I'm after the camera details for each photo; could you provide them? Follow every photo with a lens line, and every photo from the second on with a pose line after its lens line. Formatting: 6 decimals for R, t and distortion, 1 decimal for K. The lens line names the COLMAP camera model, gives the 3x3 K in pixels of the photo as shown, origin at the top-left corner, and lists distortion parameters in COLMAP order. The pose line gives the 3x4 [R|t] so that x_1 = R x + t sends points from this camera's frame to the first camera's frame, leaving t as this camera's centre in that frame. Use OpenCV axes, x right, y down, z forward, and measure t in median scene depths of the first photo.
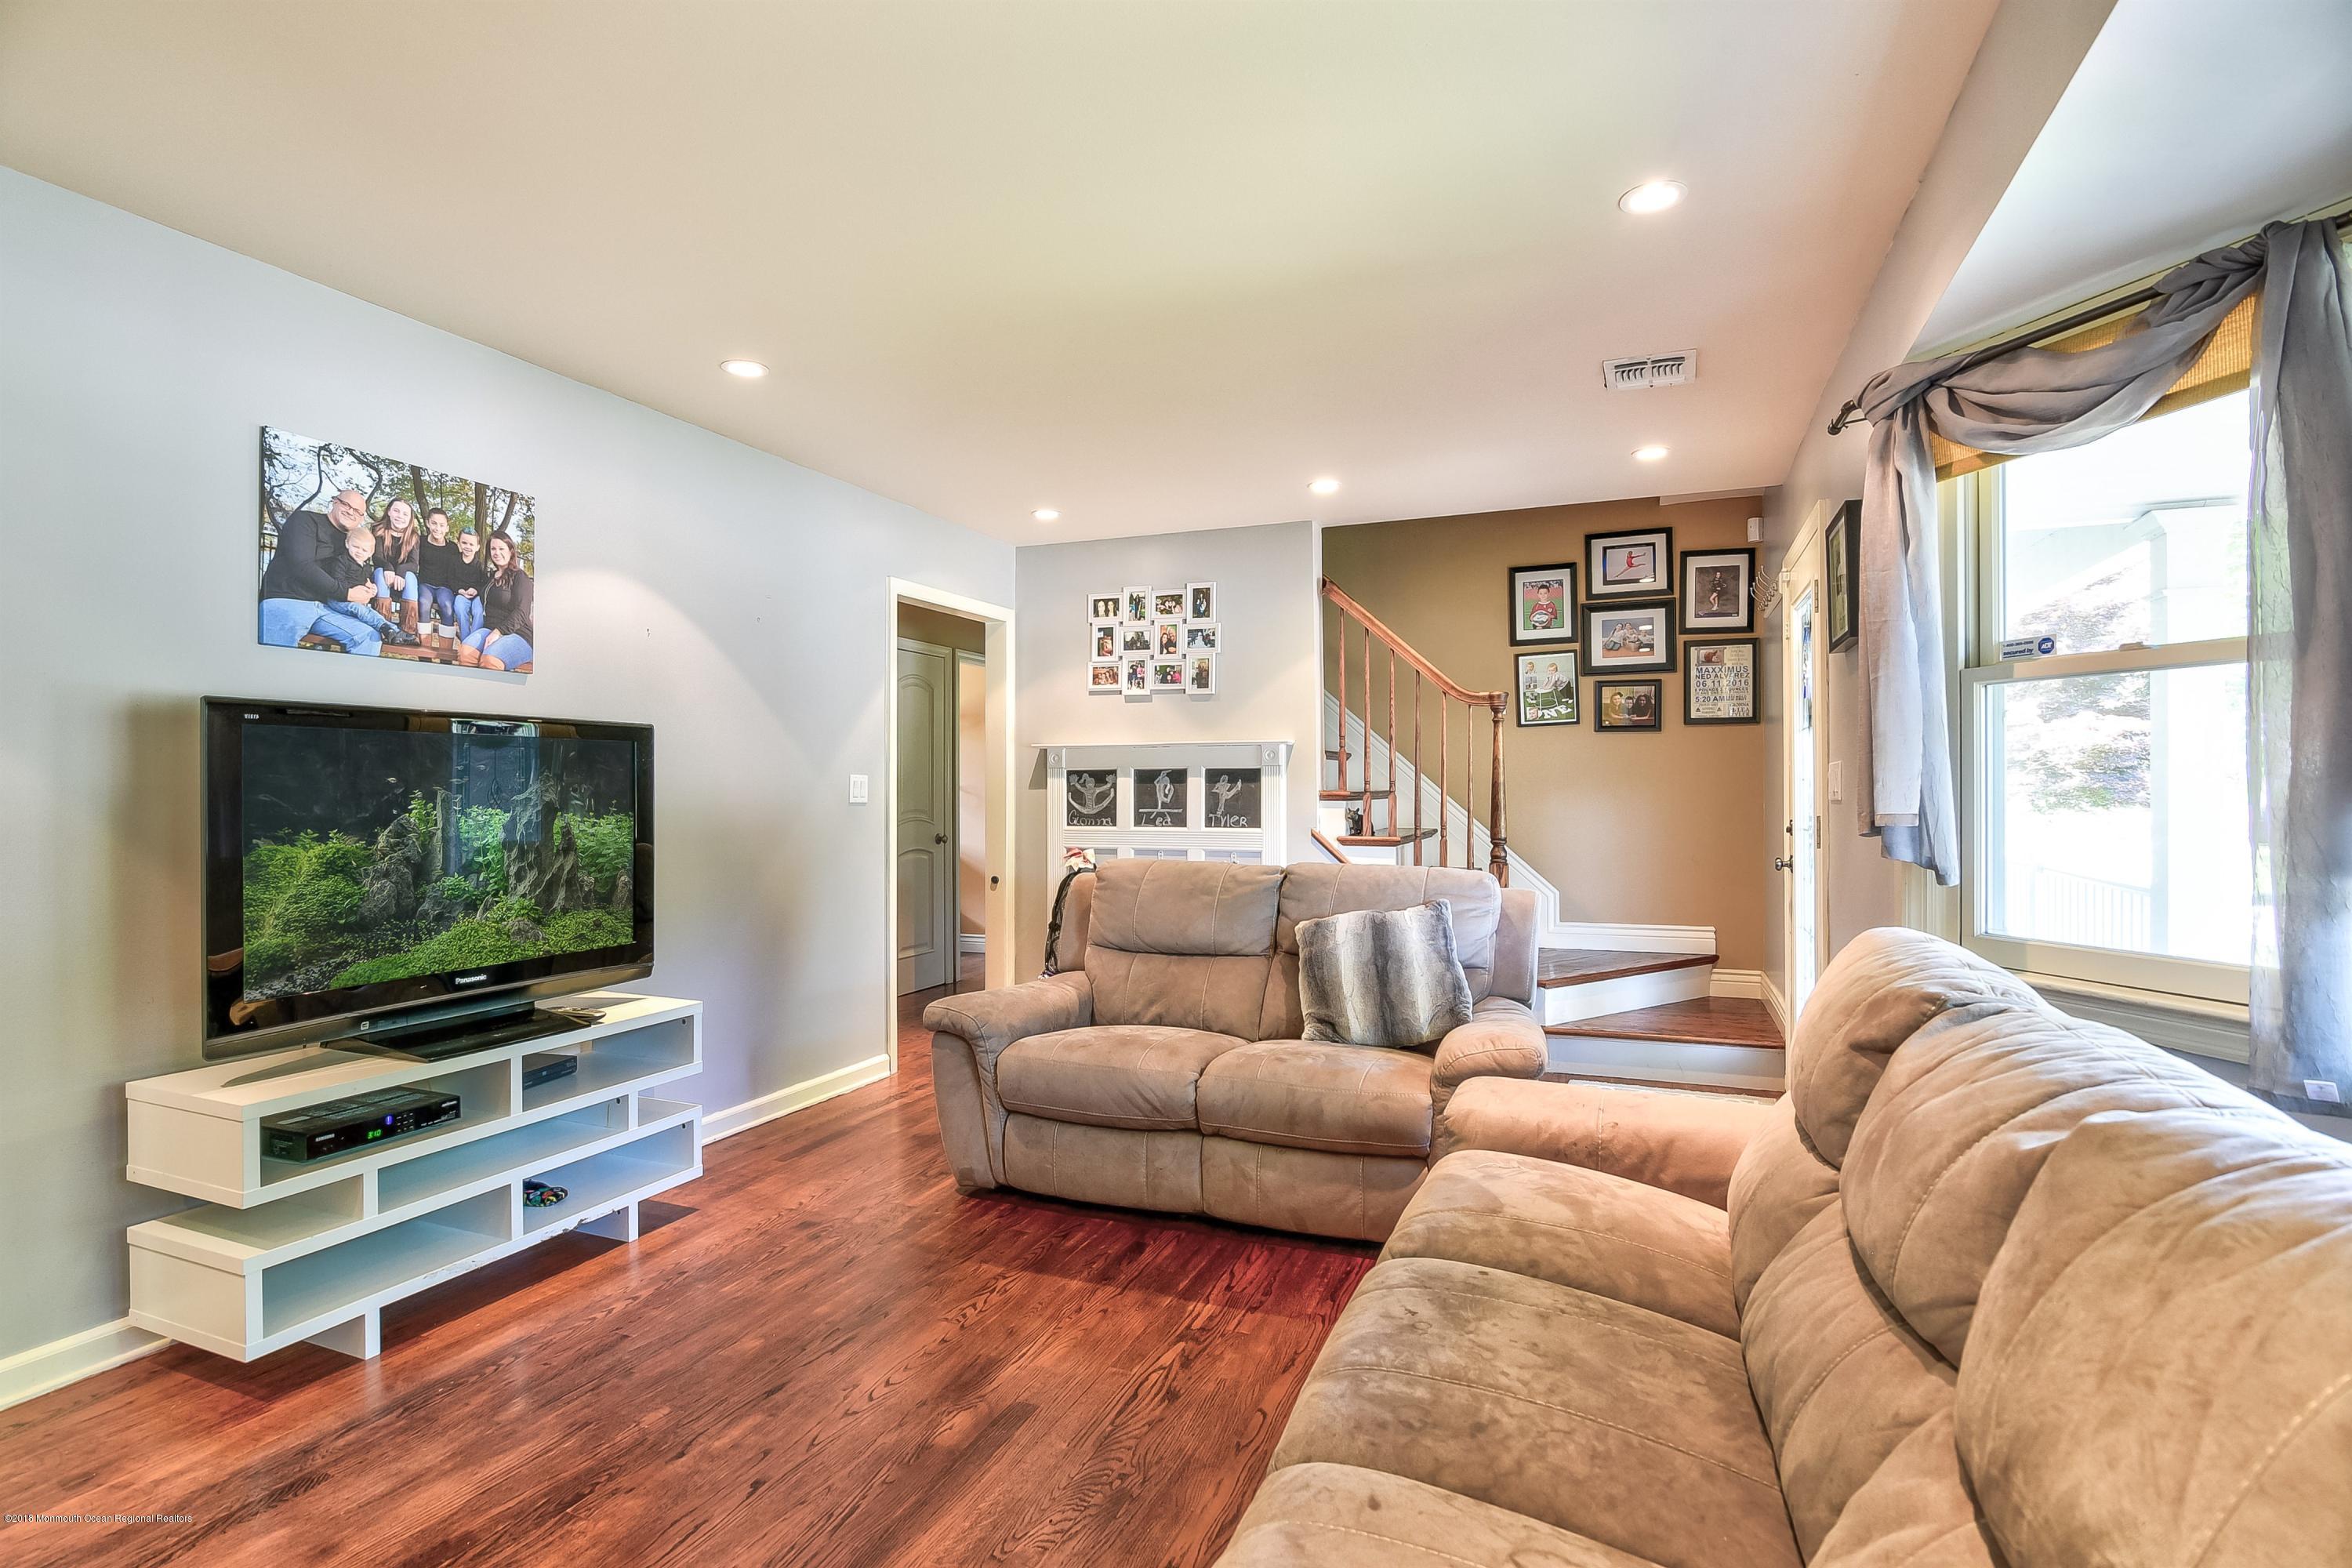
lens RADIAL K [[1163.2, 0, 1169.0], [0, 1163.2, 792.5], [0, 0, 1]] dist [-0.015698, -0.000131]
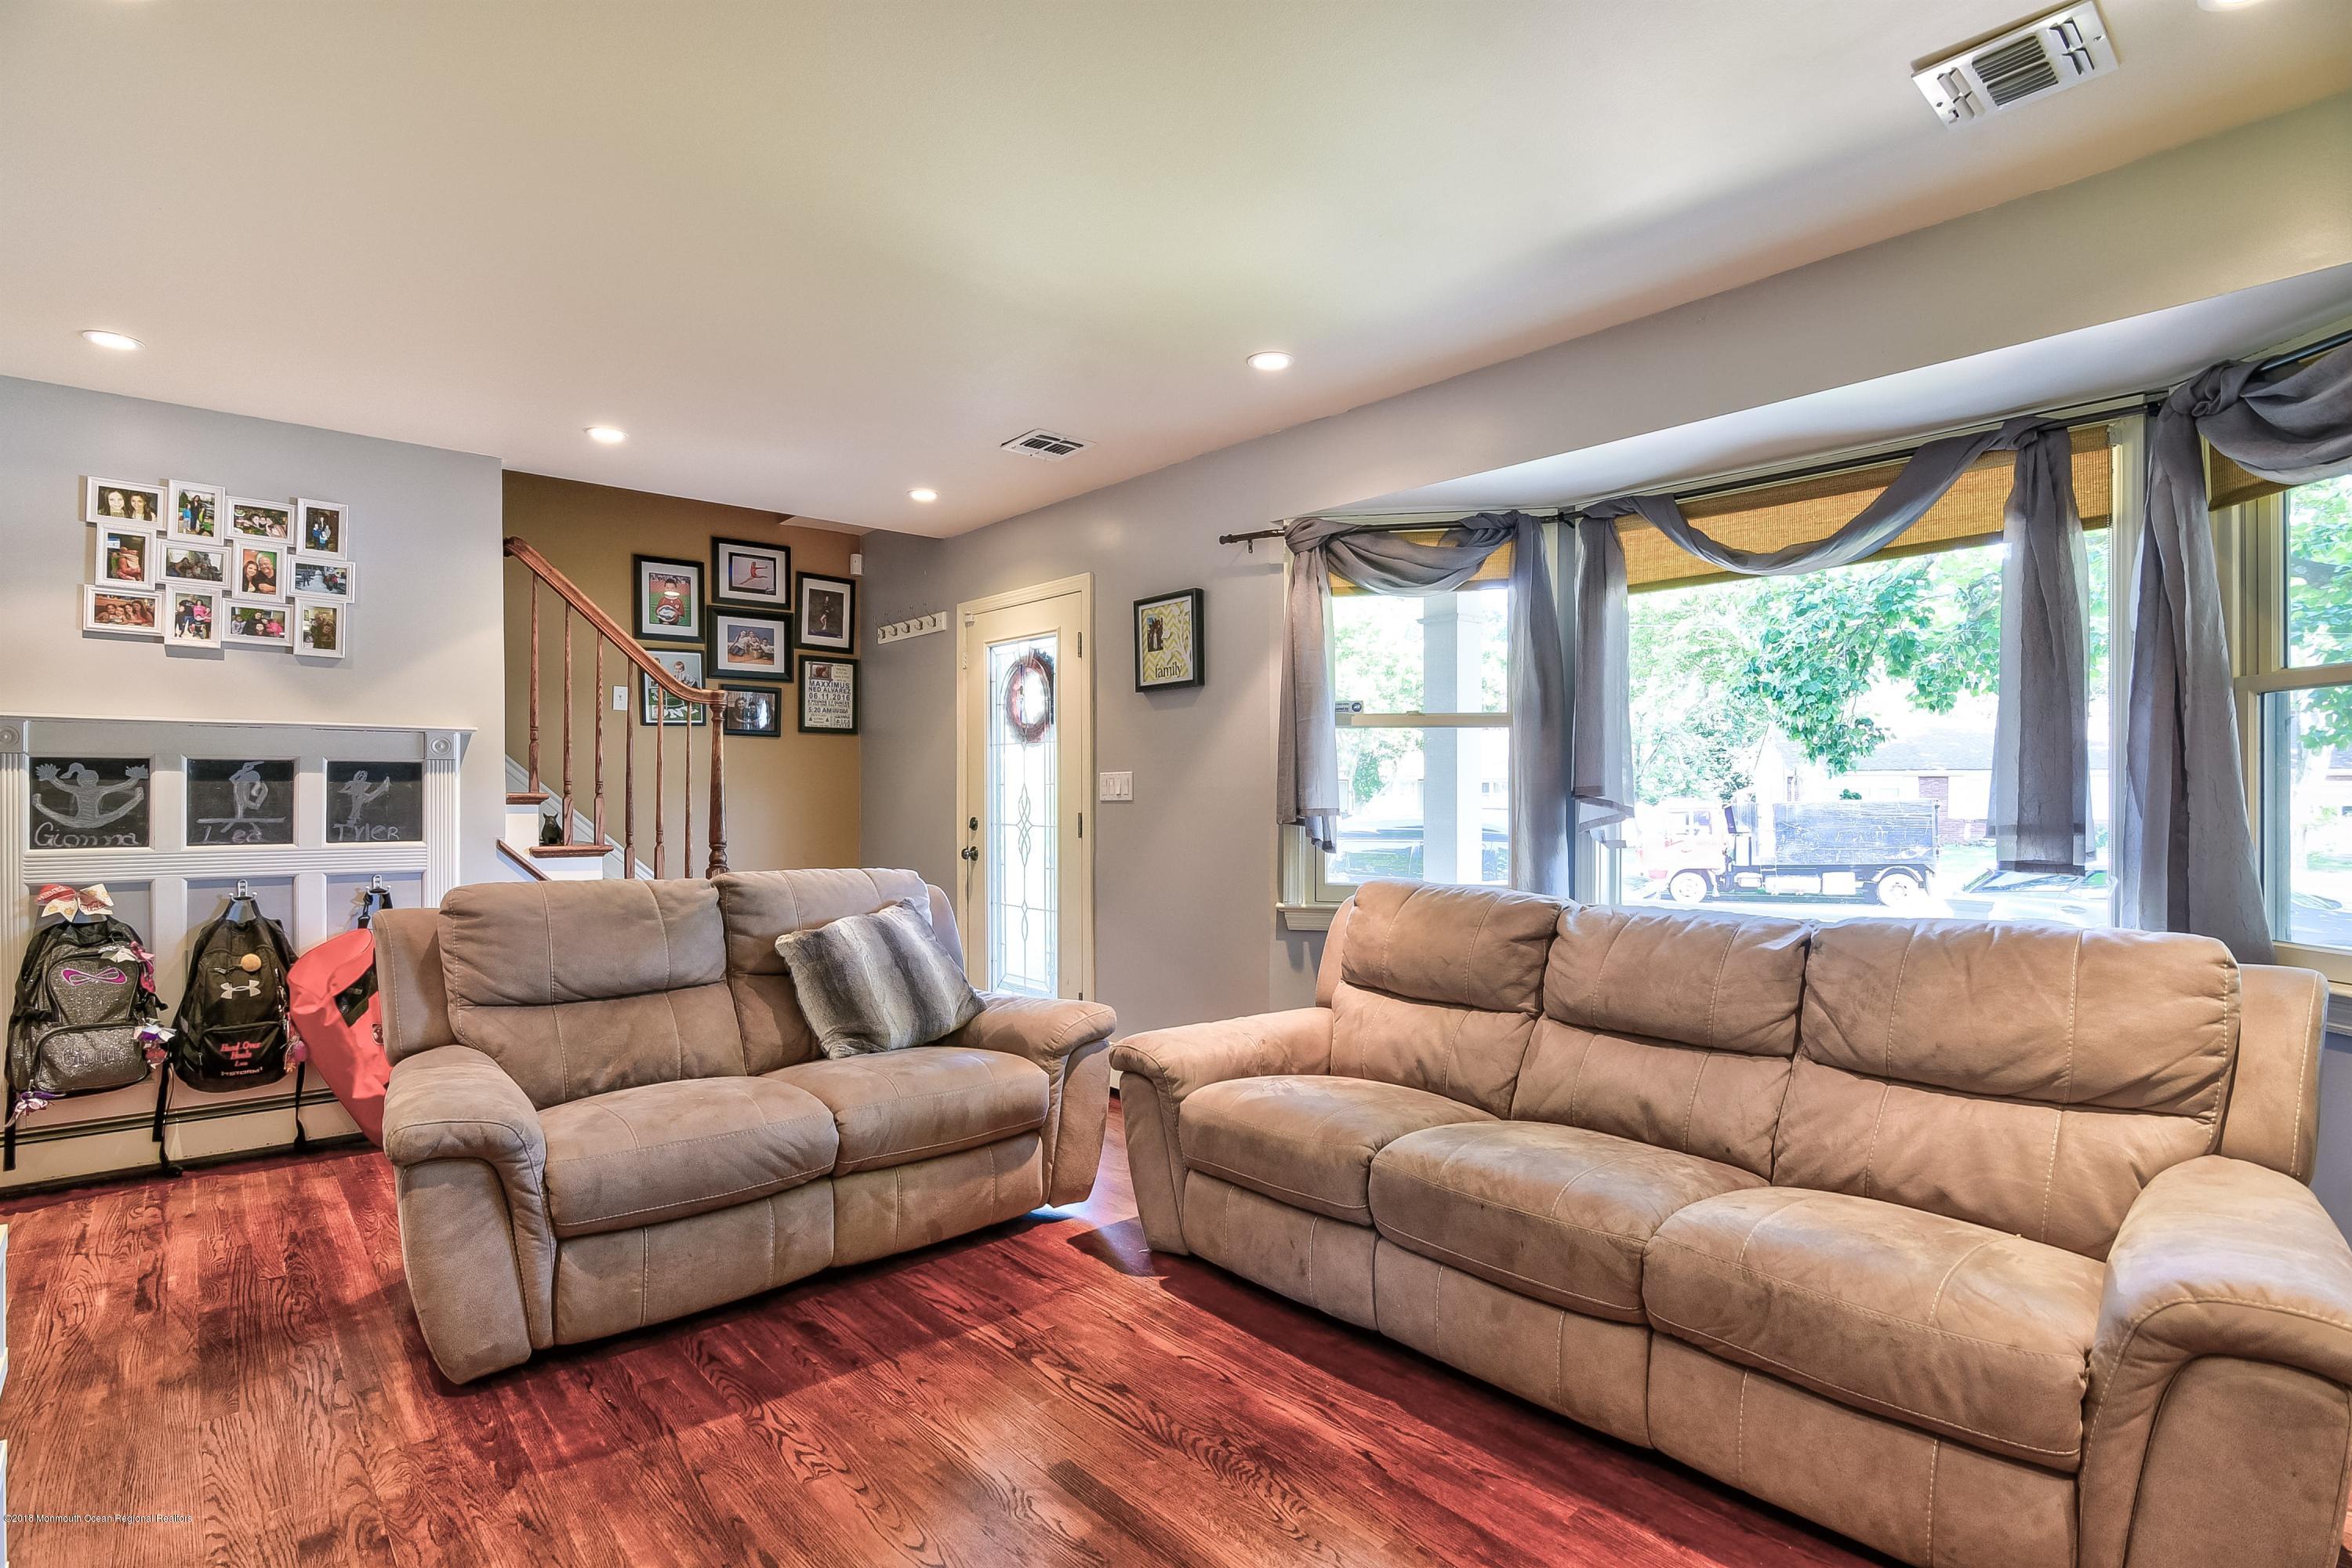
lens RADIAL K [[1163.2, 0, 1166.7], [0, 1163.2, 789.0], [0, 0, 1]] dist [-0.015698, -0.000131]
pose [[0.440668, 0.006020, 0.897650, -0.380407], [-0.000658, 0.999979, -0.006384, 0.001124], [-0.897670, 0.002222, 0.440663, 0.219612]]
